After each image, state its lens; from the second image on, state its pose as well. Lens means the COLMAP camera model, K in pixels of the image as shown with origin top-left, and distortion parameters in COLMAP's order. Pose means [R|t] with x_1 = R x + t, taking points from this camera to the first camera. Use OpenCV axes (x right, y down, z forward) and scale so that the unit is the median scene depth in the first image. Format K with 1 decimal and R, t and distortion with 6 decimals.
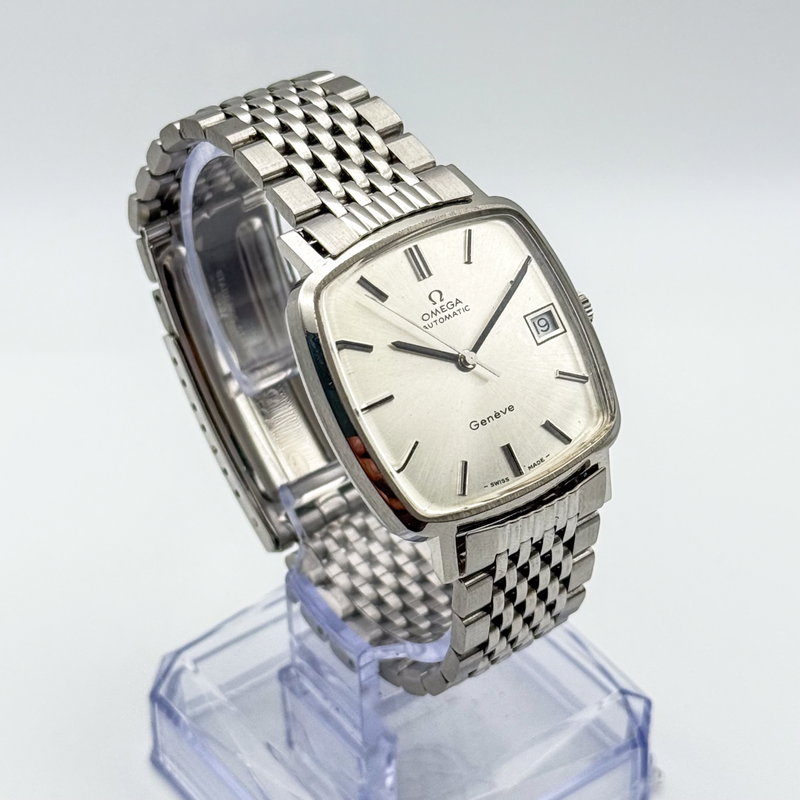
lens RADIAL K [[2360.4, 0, 400.0], [0, 2360.4, 400.0], [0, 0, 1]] dist [0.023919, 0.236543]
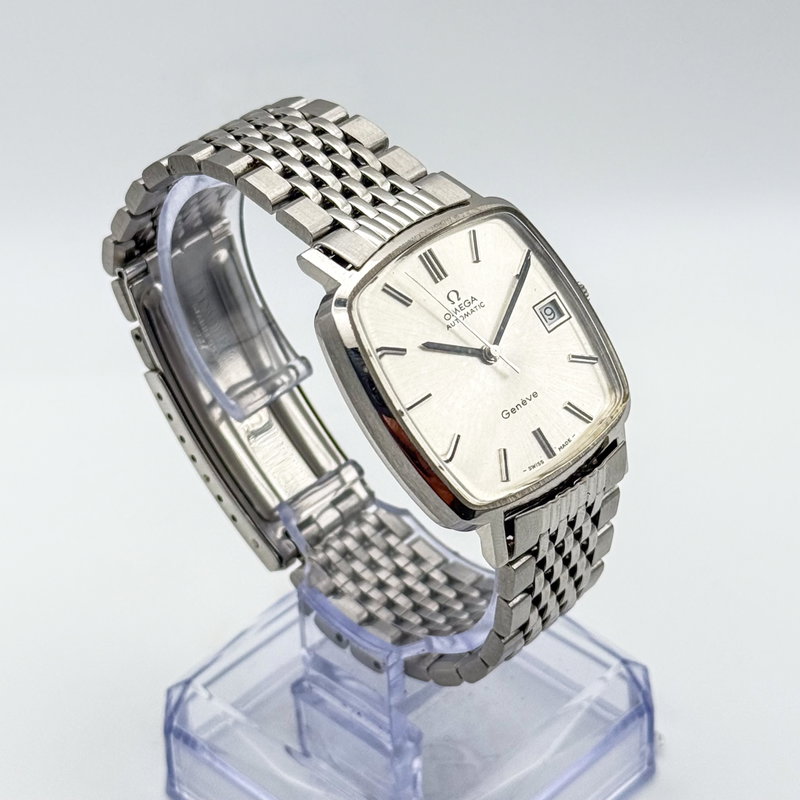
lens RADIAL K [[2360.4, 0, 400.0], [0, 2360.4, 400.0], [0, 0, 1]] dist [0.023919, 0.236543]
pose [[0.984276, -0.113725, 0.135158, -0.148464], [0.116624, 0.993082, -0.013703, 0.012730], [-0.132665, 0.029250, 0.990729, -0.028935]]
